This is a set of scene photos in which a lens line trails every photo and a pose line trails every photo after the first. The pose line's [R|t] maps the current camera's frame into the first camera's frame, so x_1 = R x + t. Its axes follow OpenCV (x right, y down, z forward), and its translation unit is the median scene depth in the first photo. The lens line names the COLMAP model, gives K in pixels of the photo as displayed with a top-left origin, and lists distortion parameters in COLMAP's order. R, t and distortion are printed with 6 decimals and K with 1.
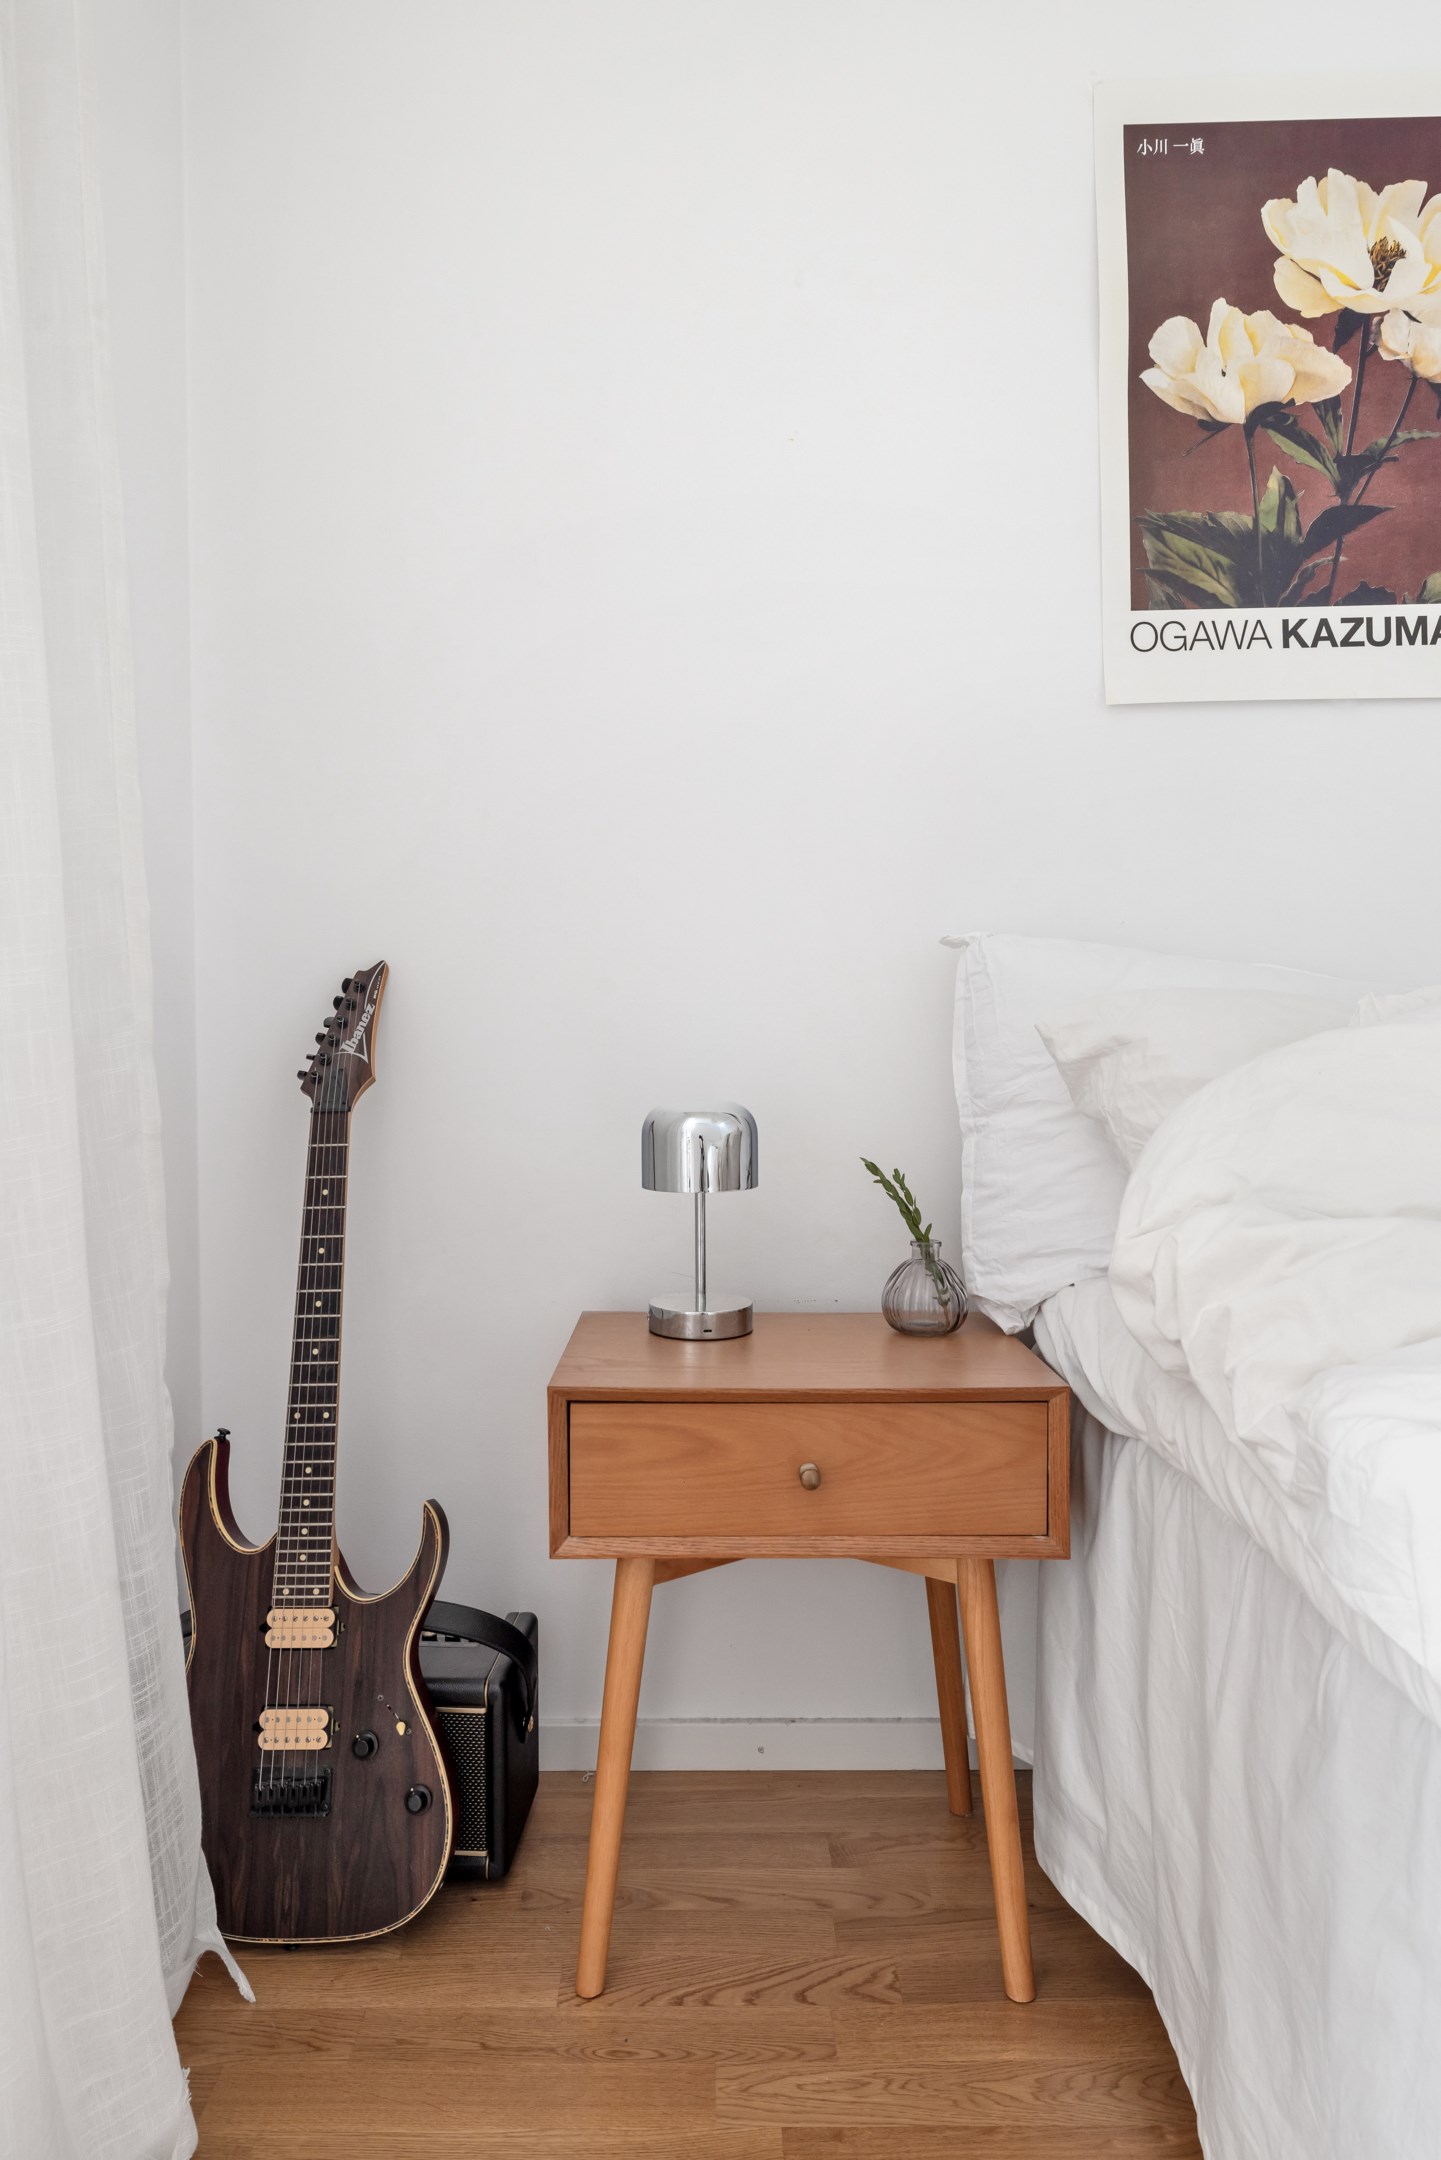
lens RADIAL K [[1325.0, 0, 720.5], [0, 1325.0, 1080.0], [0, 0, 1]] dist [-0.001039, -0.000233]
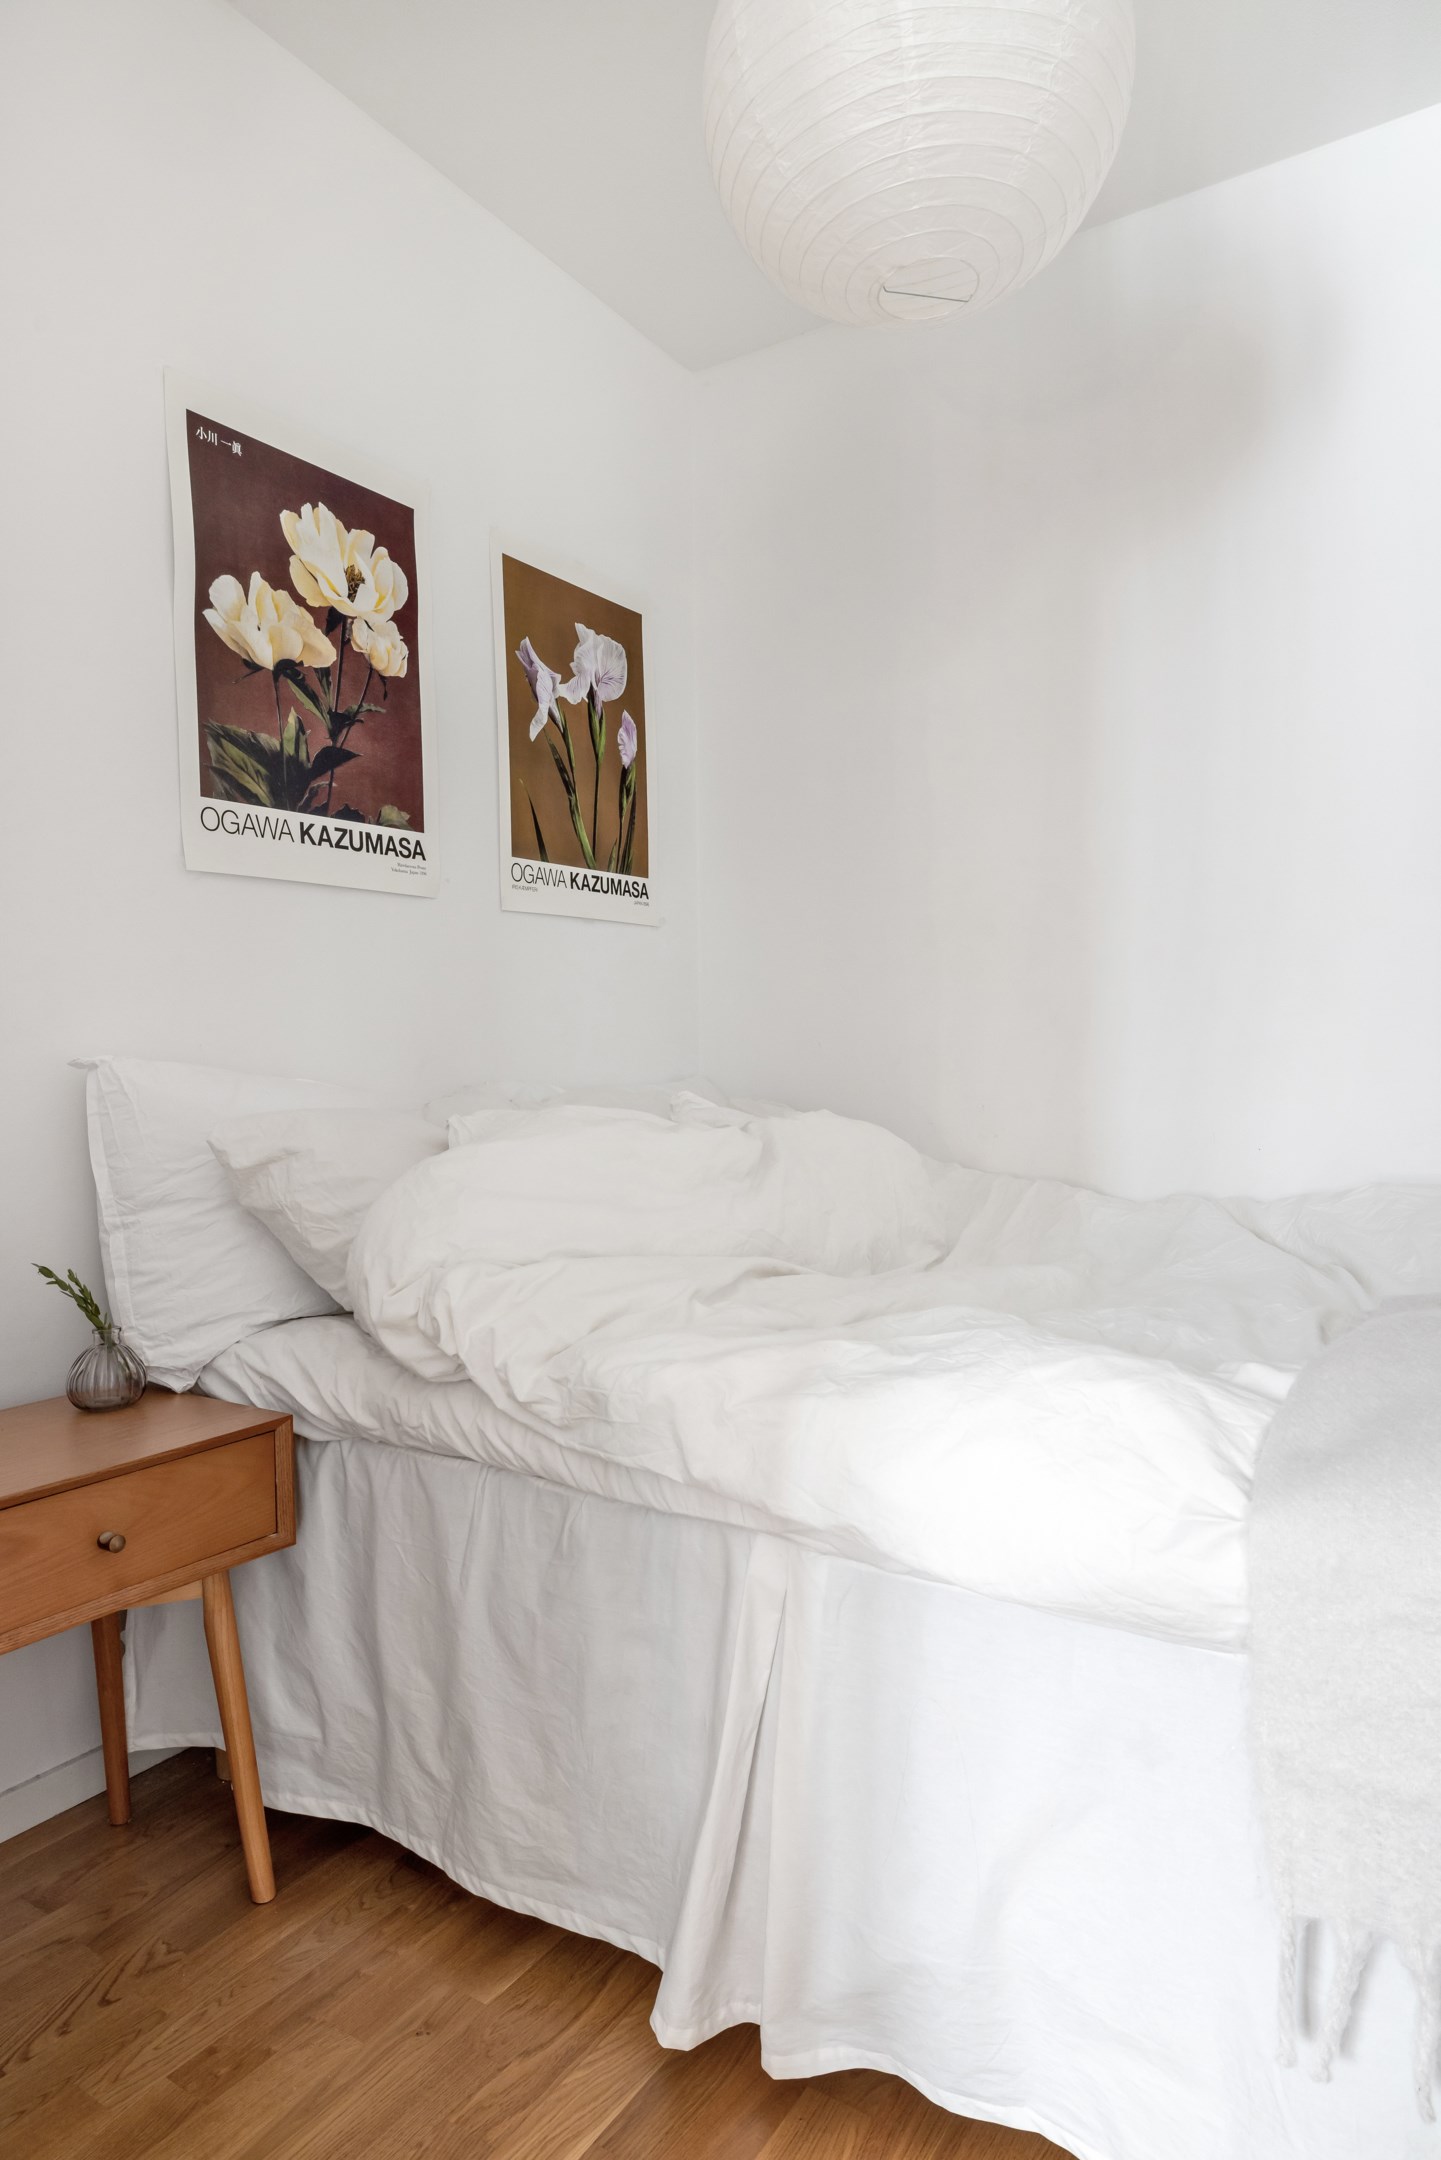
lens RADIAL K [[1267.5, 0, 720.5], [0, 1267.5, 1080.0], [0, 0, 1]] dist [-0.000200, 0.001188]
pose [[0.555312, -0.011689, 0.831560, -0.414868], [0.034618, 0.999359, -0.009070, -0.059455], [-0.830921, 0.033824, 0.555361, -0.061642]]
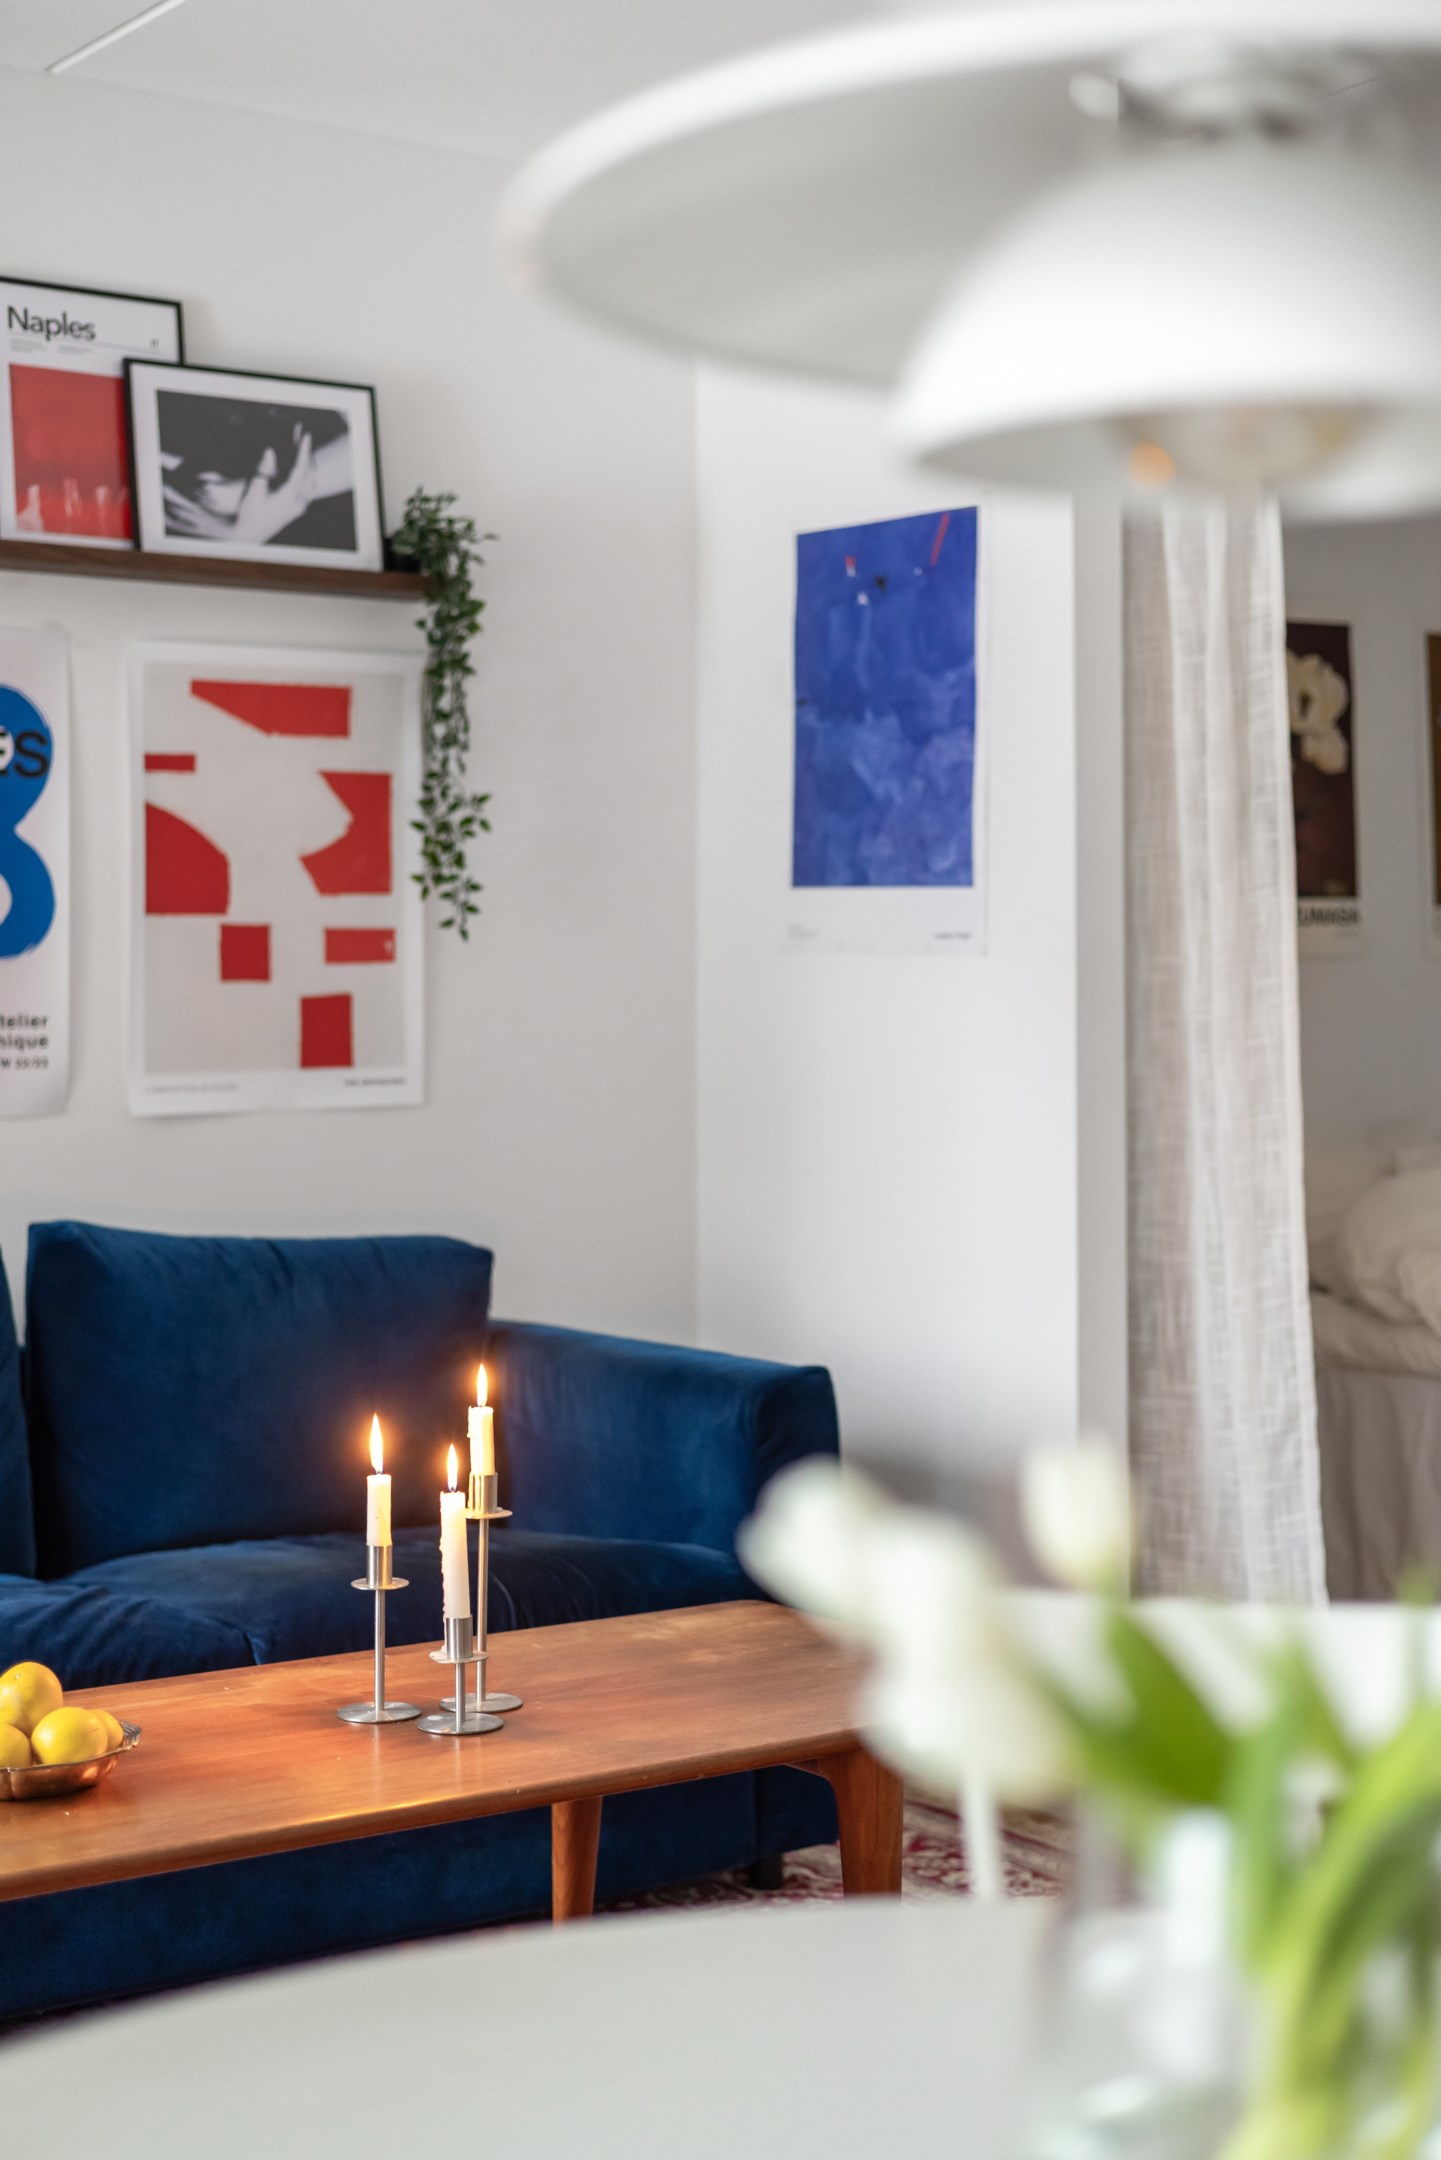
lens RADIAL K [[2996.7, 0, 933.7], [0, 2996.7, 874.9], [0, 0, 1]] dist [0.024624, -0.053300]
pose [[0.775557, 0.032685, 0.630430, -2.308139], [0.014463, 0.997477, -0.069507, -0.133601], [-0.631111, 0.063024, 0.773128, -1.680076]]
